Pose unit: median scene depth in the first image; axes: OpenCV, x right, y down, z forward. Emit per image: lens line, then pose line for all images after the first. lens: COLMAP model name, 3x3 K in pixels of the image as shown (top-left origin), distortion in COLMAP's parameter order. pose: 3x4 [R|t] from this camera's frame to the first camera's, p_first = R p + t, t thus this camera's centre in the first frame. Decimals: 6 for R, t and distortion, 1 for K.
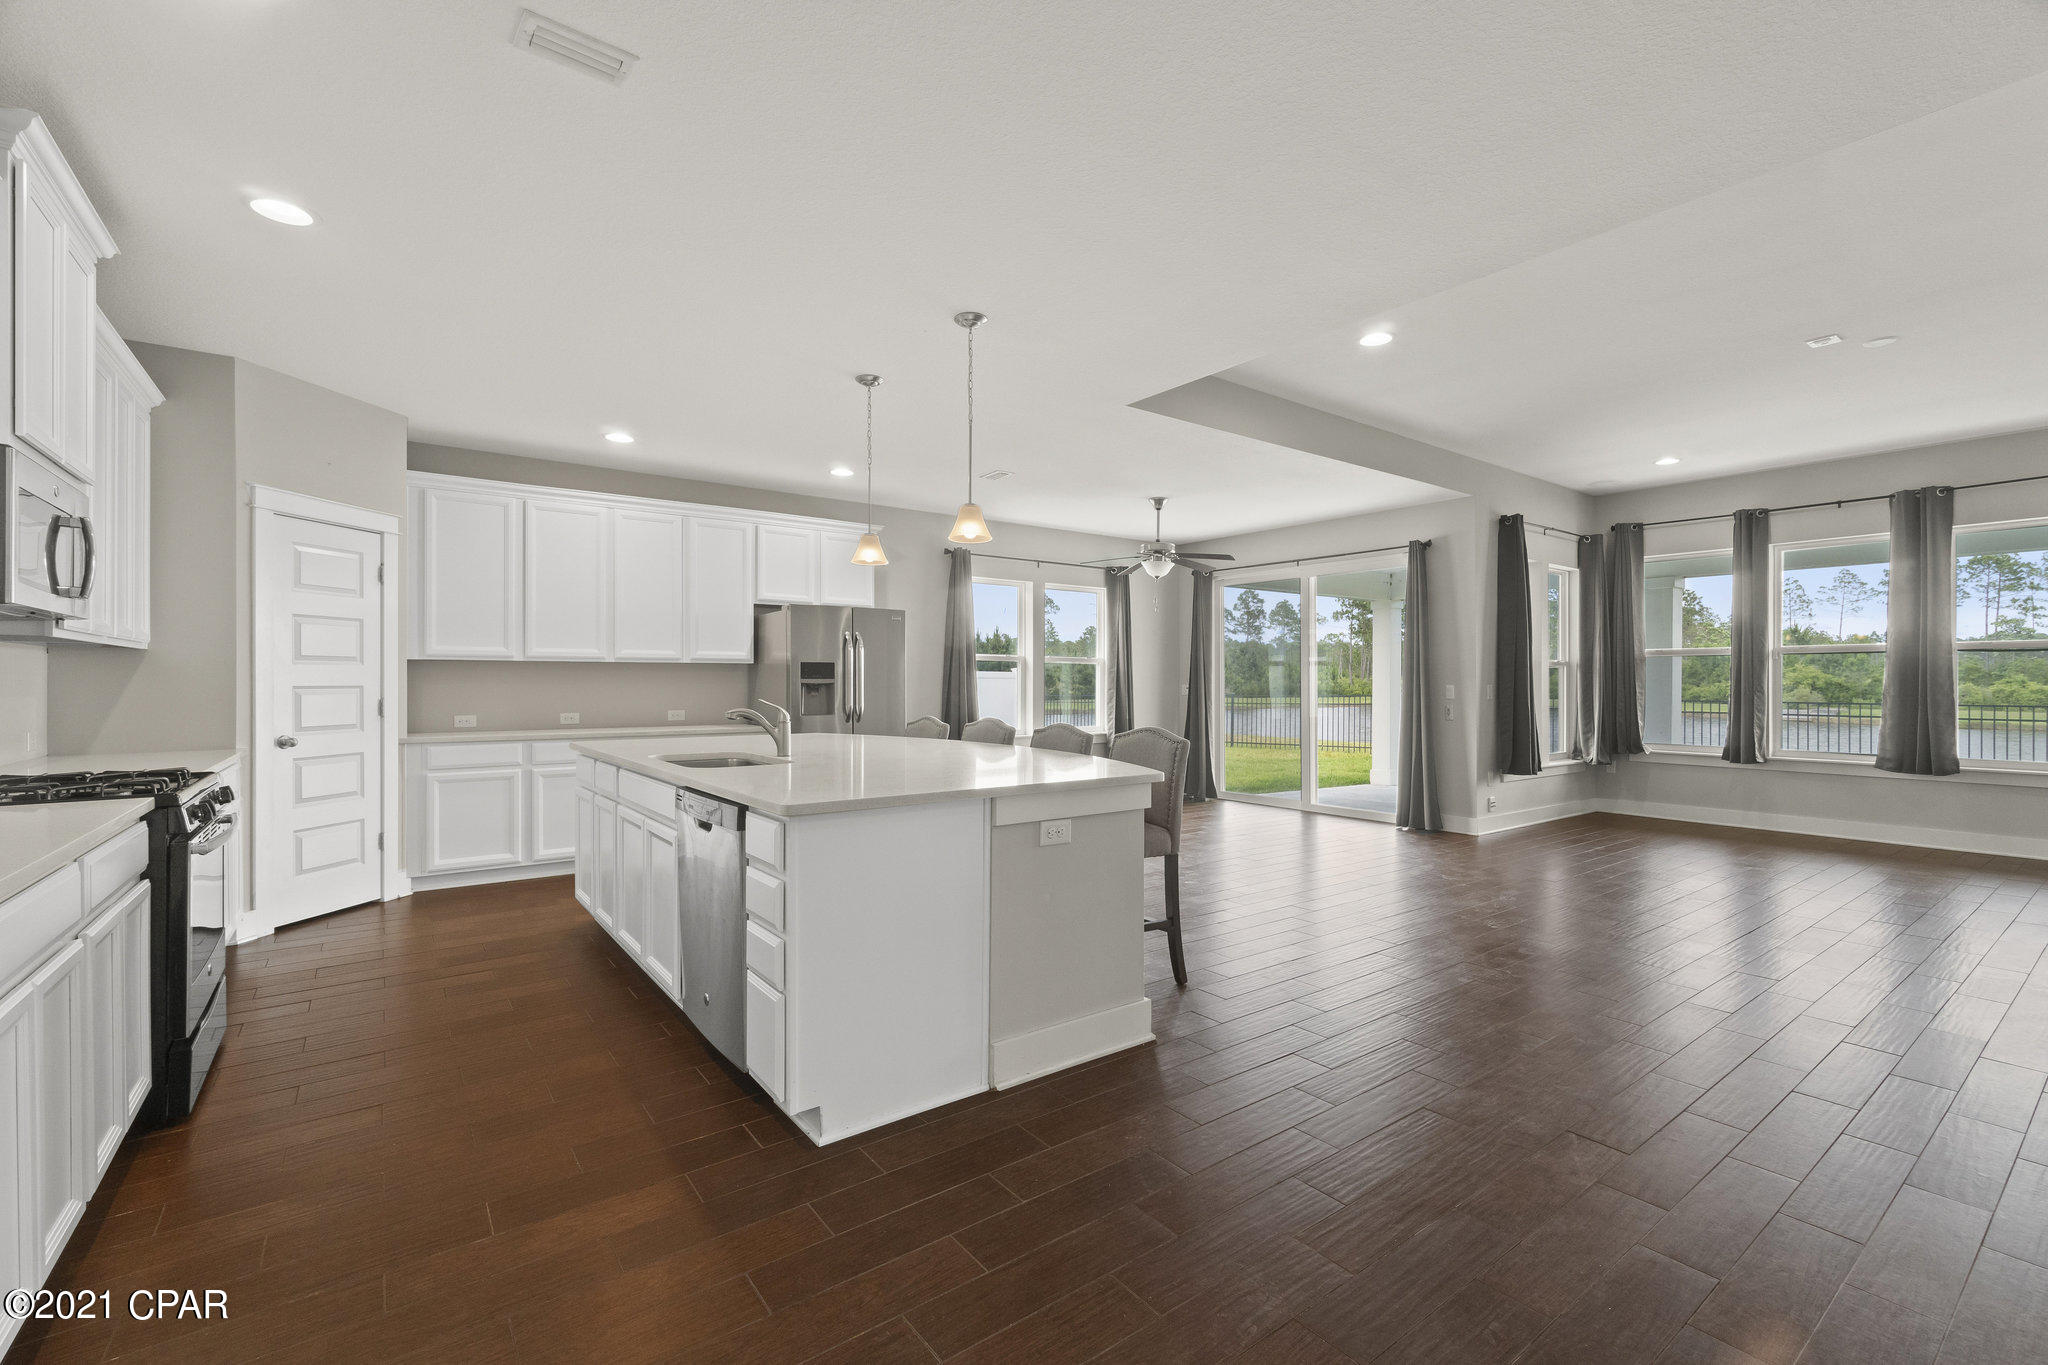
lens RADIAL K [[882.9, 0, 1028.8], [0, 882.9, 683.8], [0, 0, 1]] dist [-0.003646, 0.001808]
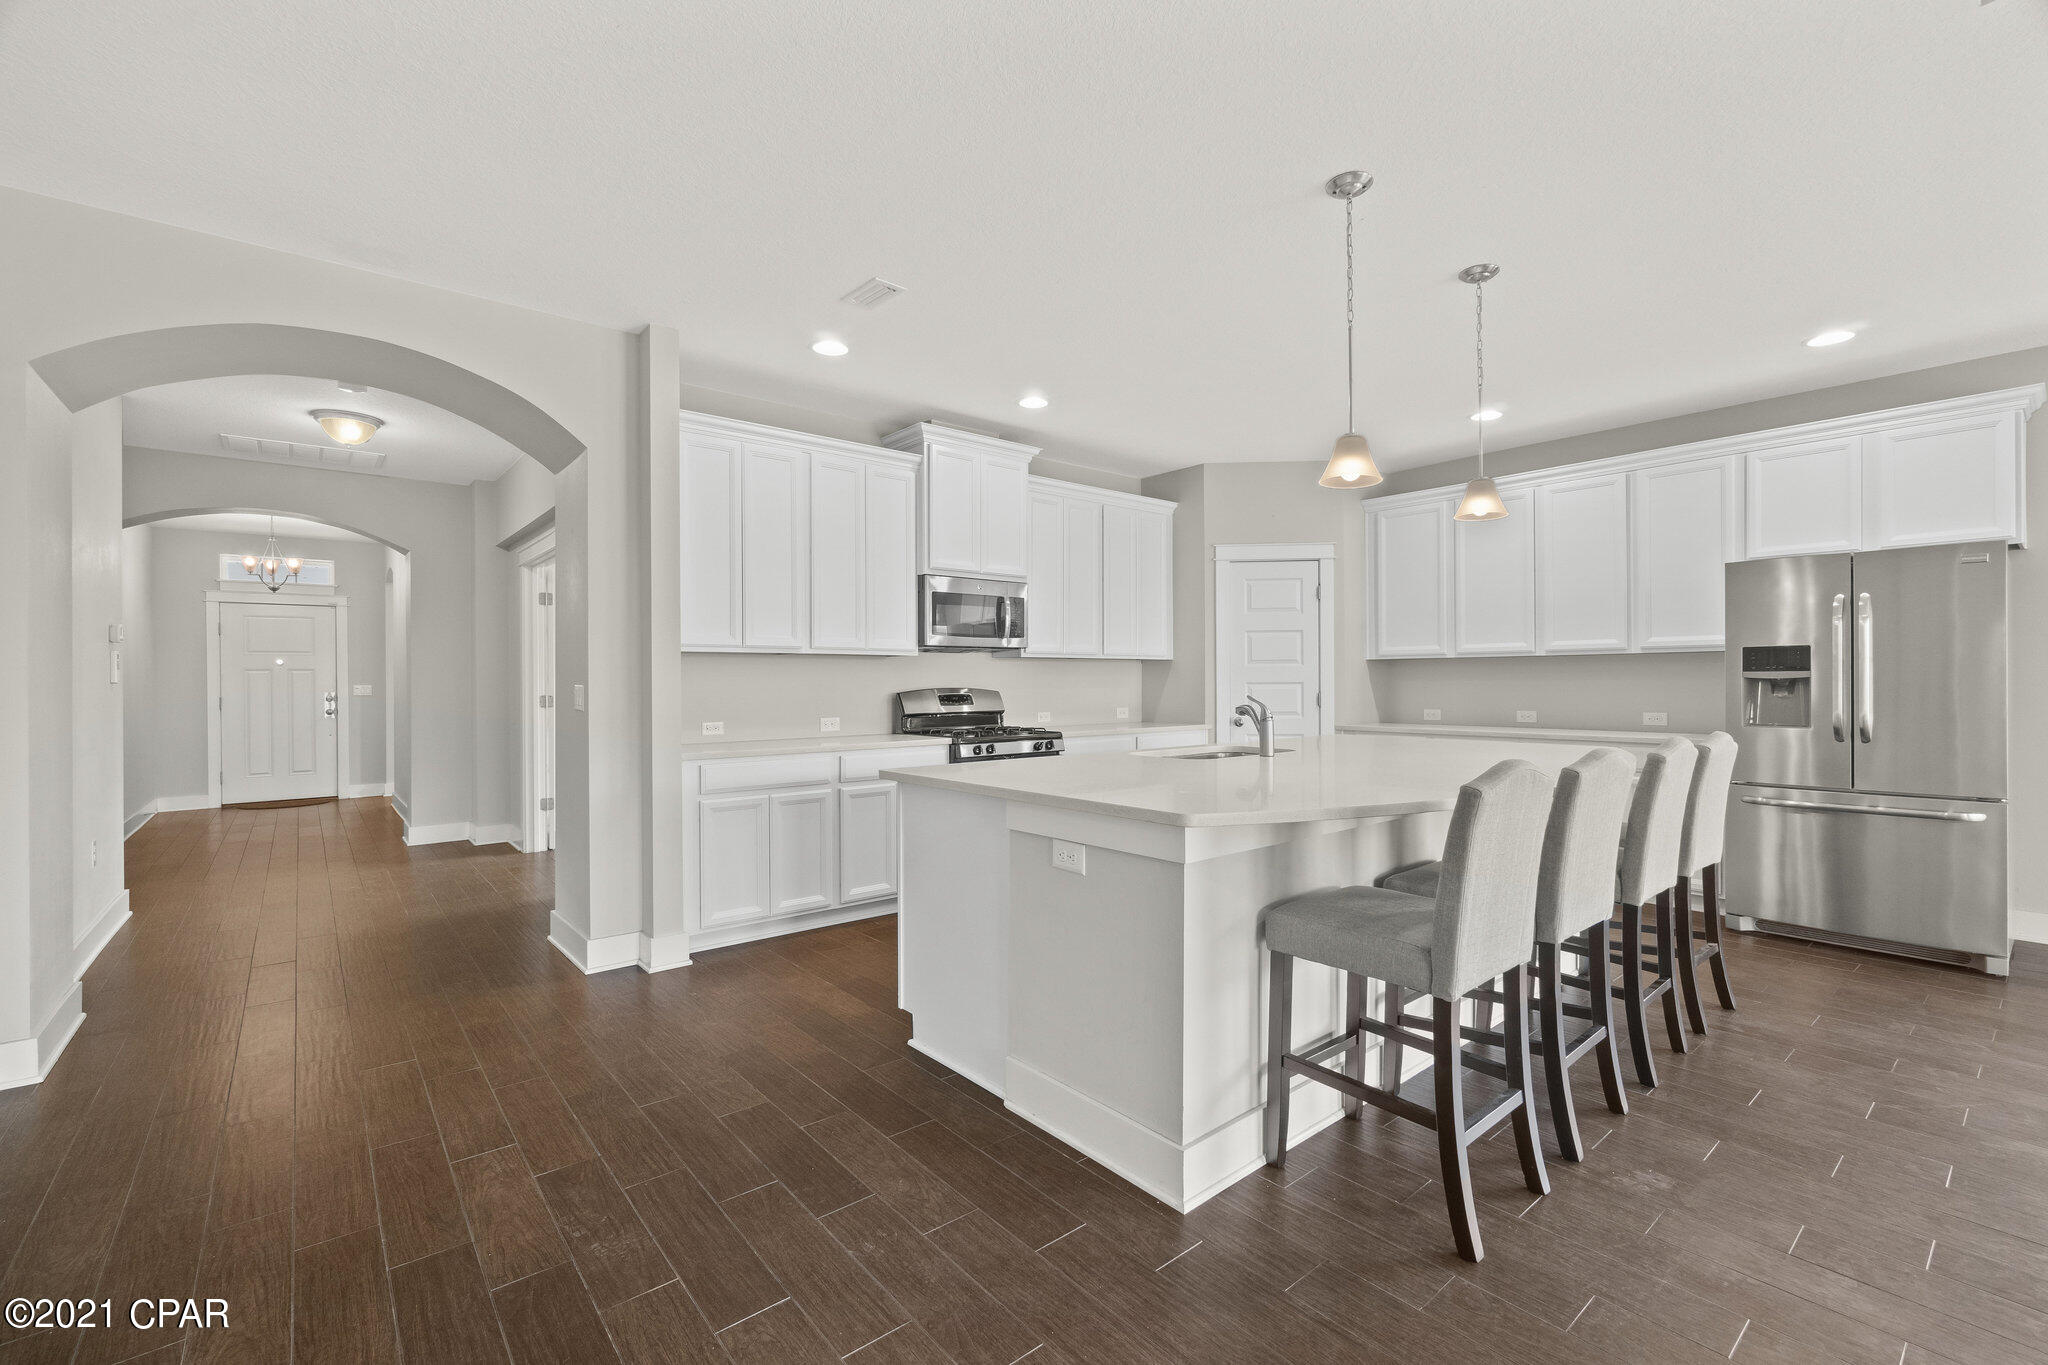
lens RADIAL K [[882.9, 0, 1029.2], [0, 882.9, 682.8], [0, 0, 1]] dist [-0.003646, 0.001808]
pose [[0.050901, 0.001196, -0.998703, 0.455365], [0.002793, 0.999995, 0.001340, 0.000488], [0.998700, -0.002857, 0.050897, 0.483393]]
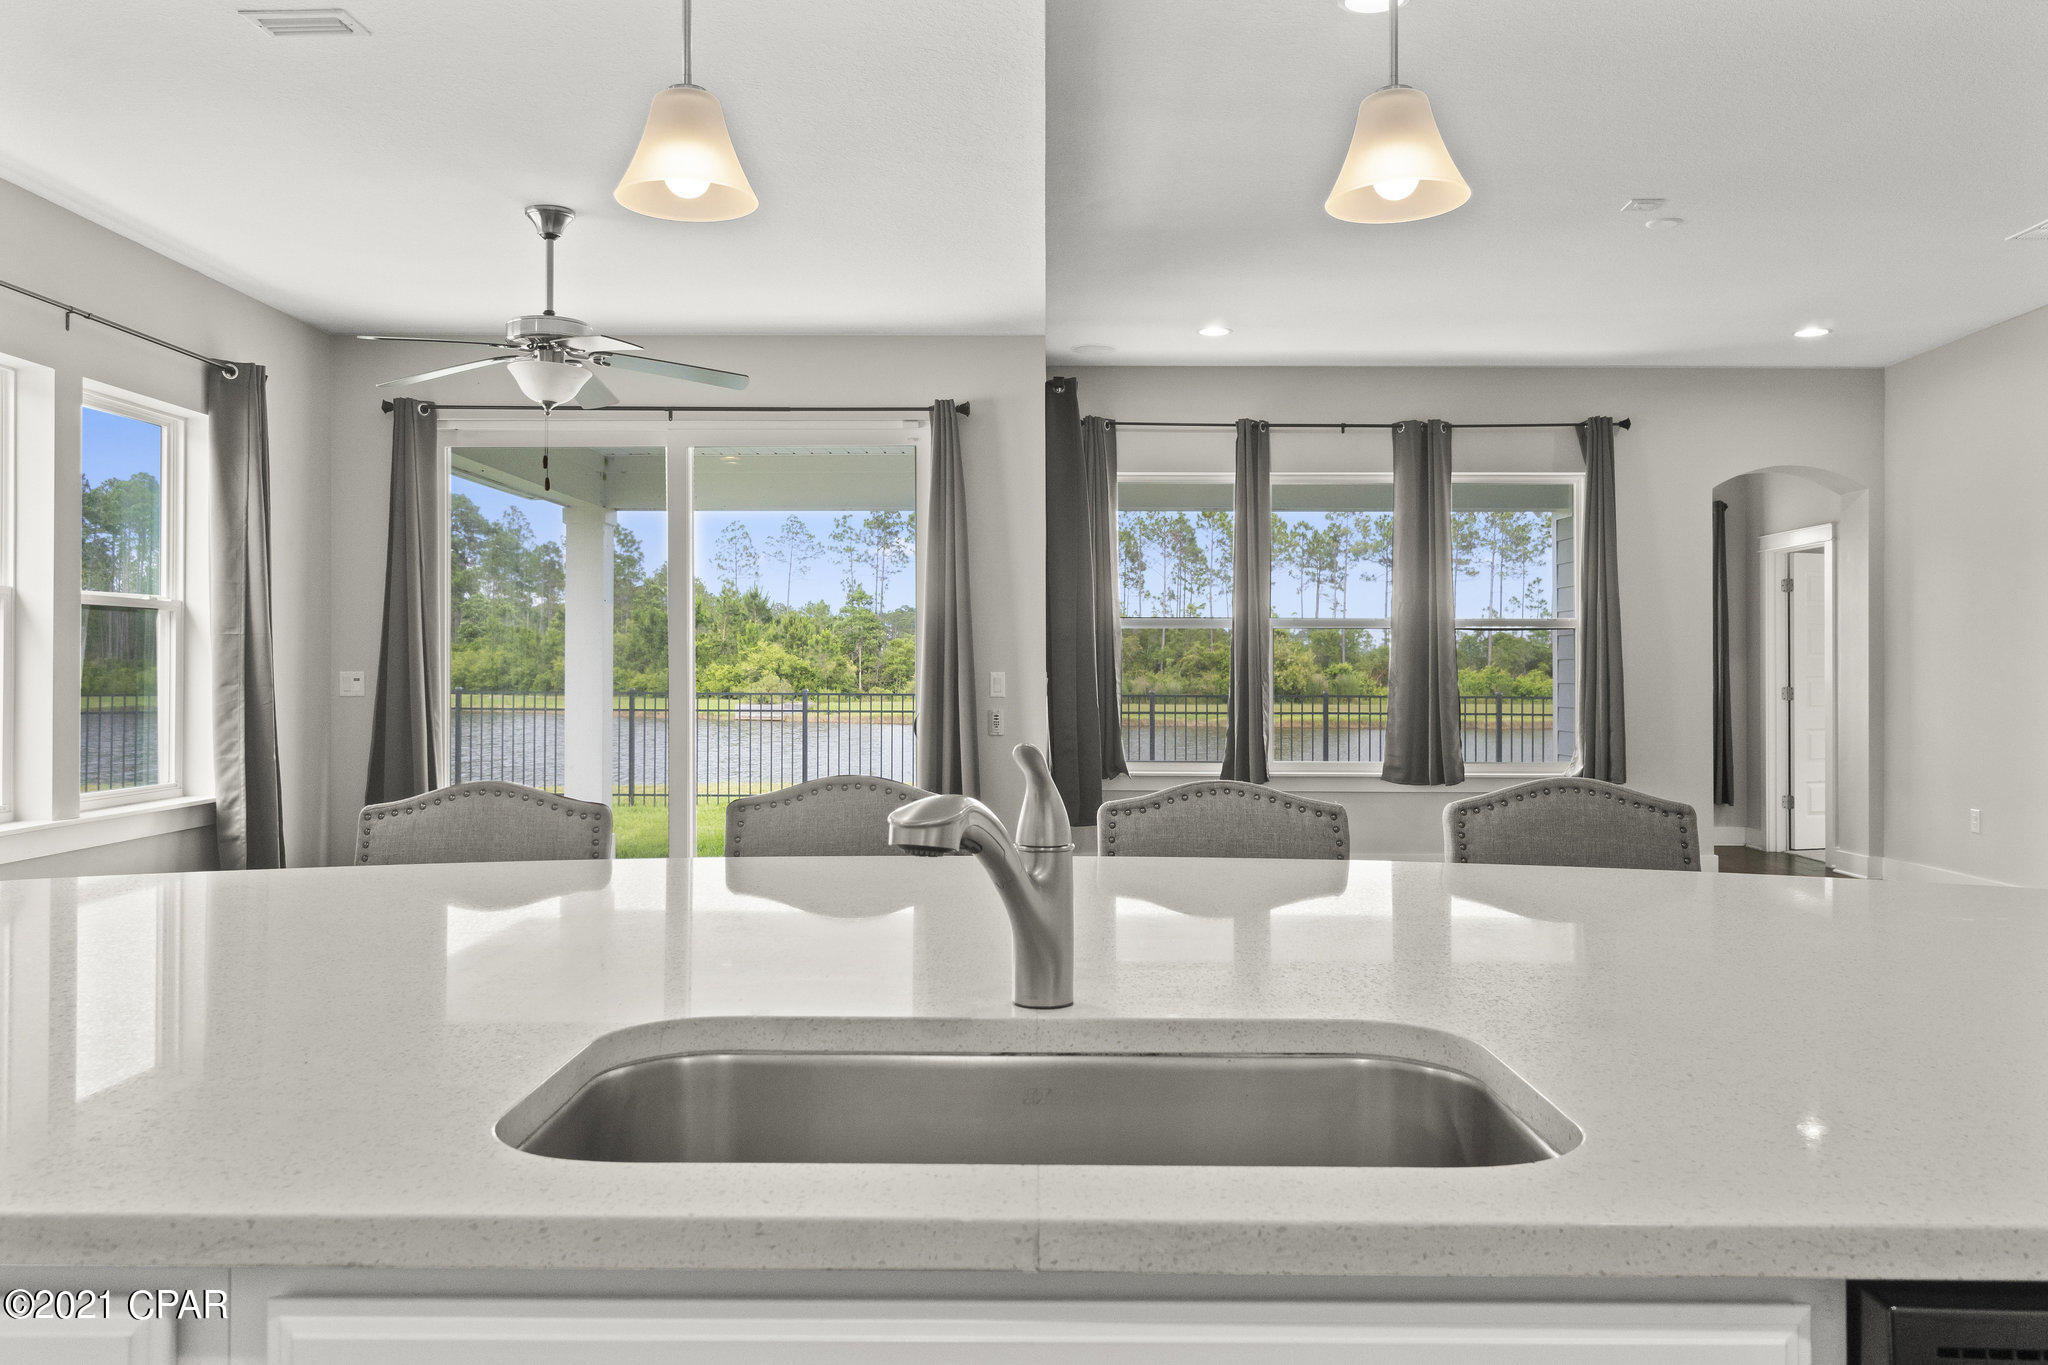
lens RADIAL K [[1590.6, 0, 1044.8], [0, 1590.6, 660.8], [0, 0, 1]] dist [0.005246, 0.001070]
pose [[0.603168, 0.004214, 0.797603, -0.404229], [-0.000177, 0.999987, -0.005149, -0.000541], [-0.797614, 0.002965, 0.603161, 0.522809]]
